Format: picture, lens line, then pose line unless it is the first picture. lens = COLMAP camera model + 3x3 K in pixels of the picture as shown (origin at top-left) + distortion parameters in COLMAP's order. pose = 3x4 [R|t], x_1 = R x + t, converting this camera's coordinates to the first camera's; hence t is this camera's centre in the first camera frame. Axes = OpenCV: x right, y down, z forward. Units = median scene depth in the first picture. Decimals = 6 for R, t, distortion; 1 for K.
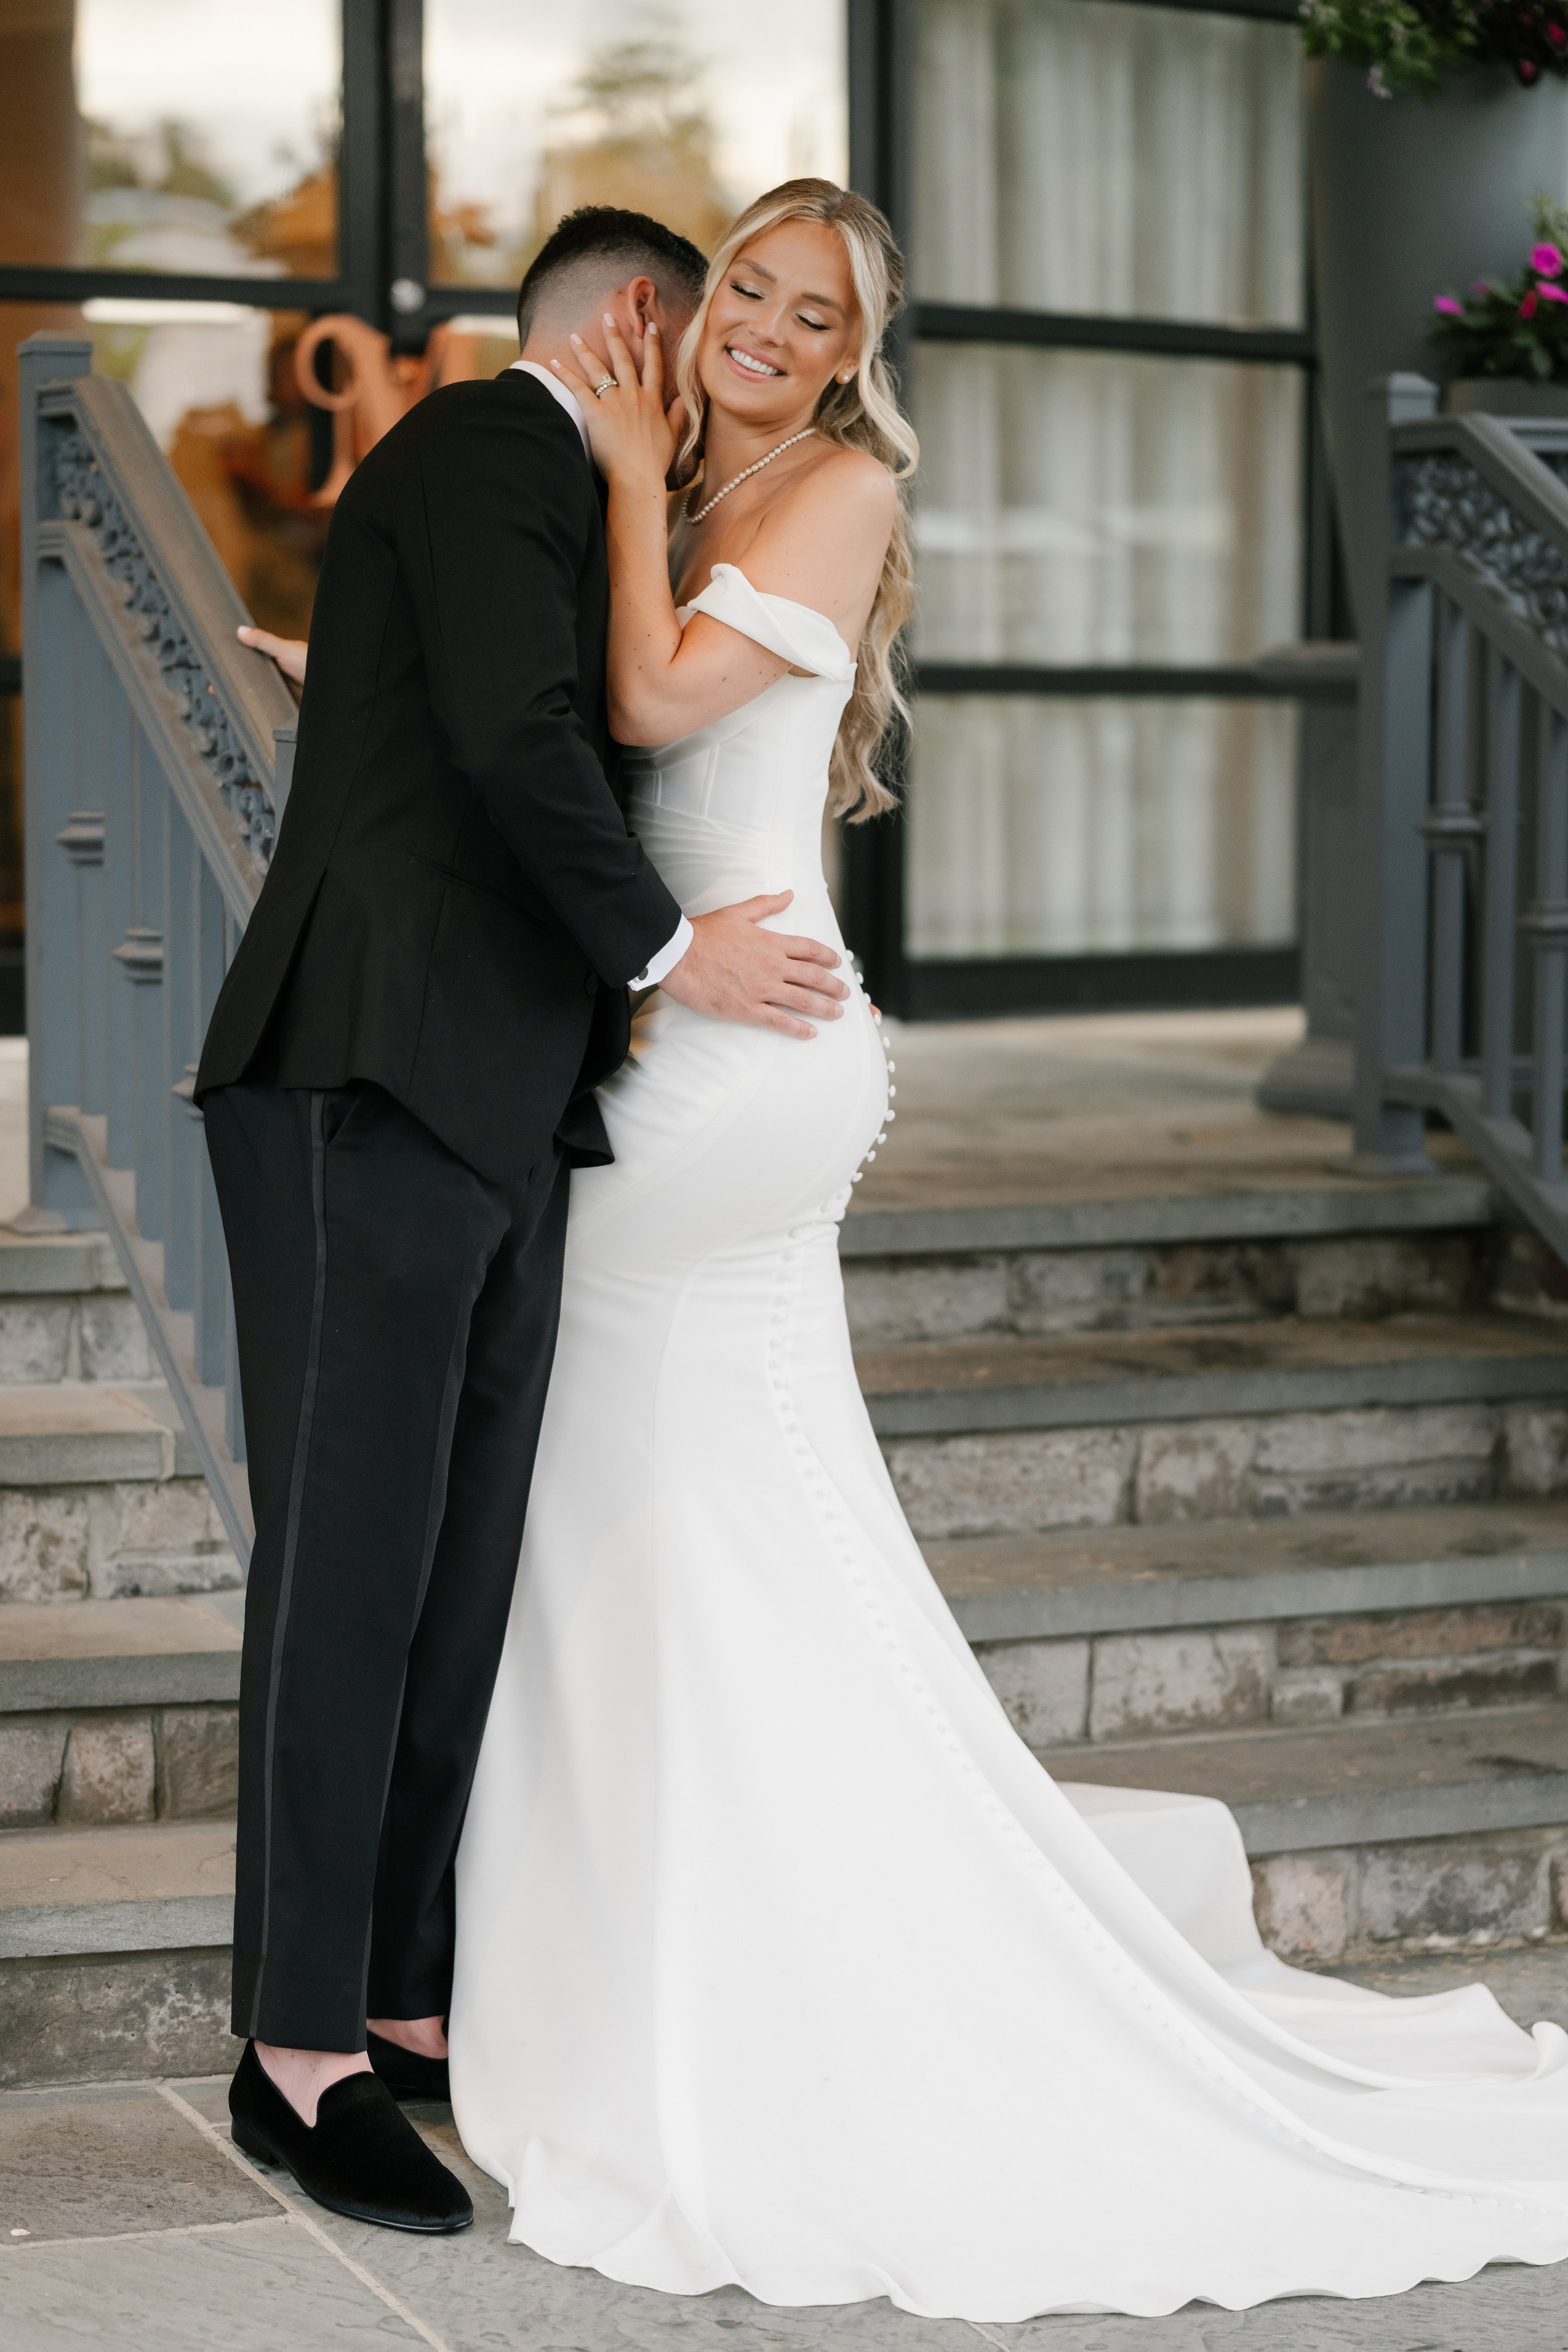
lens RADIAL K [[5601.0, 0, 784.0], [0, 5601.0, 1176.0], [0, 0, 1]] dist [-0.040737, 0.701025]
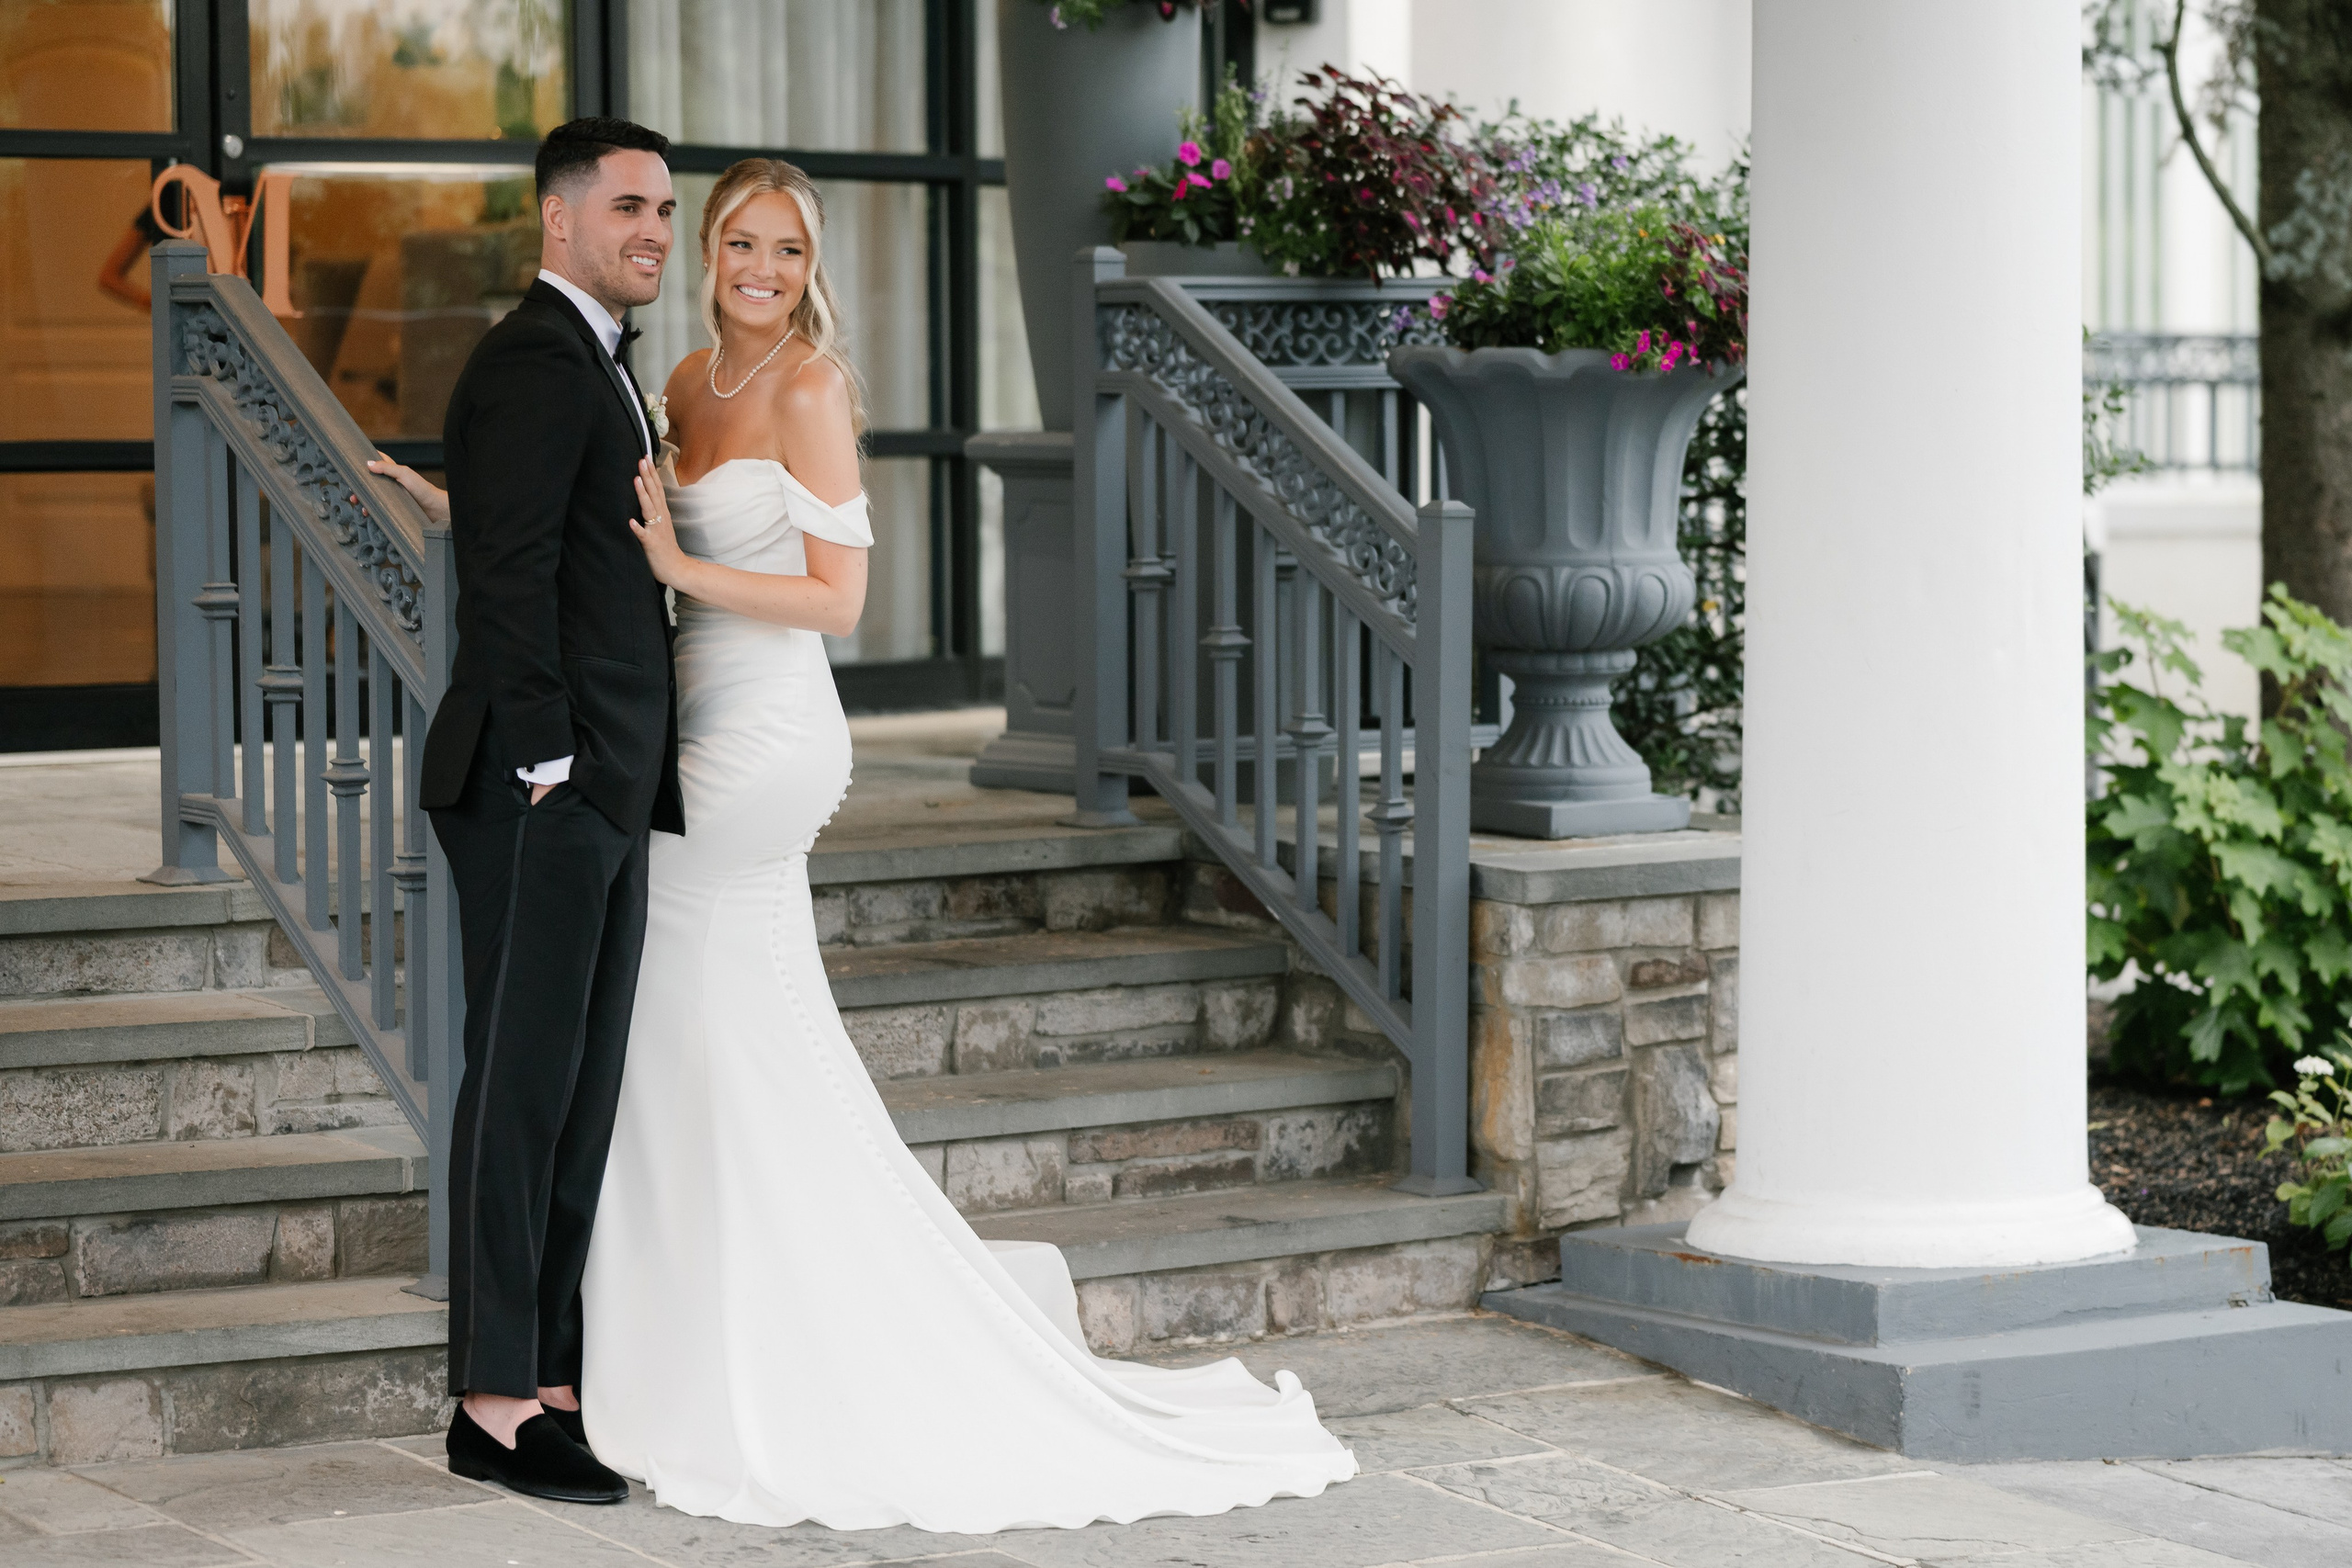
lens RADIAL K [[5690.1, 0, 1176.0], [0, 5690.1, 784.0], [0, 0, 1]] dist [0.035151, 0.282552]
pose [[0.985431, -0.022134, 0.168628, -0.134358], [0.025302, 0.999541, -0.016661, 0.016010], [-0.168181, 0.020685, 0.985539, -0.464904]]
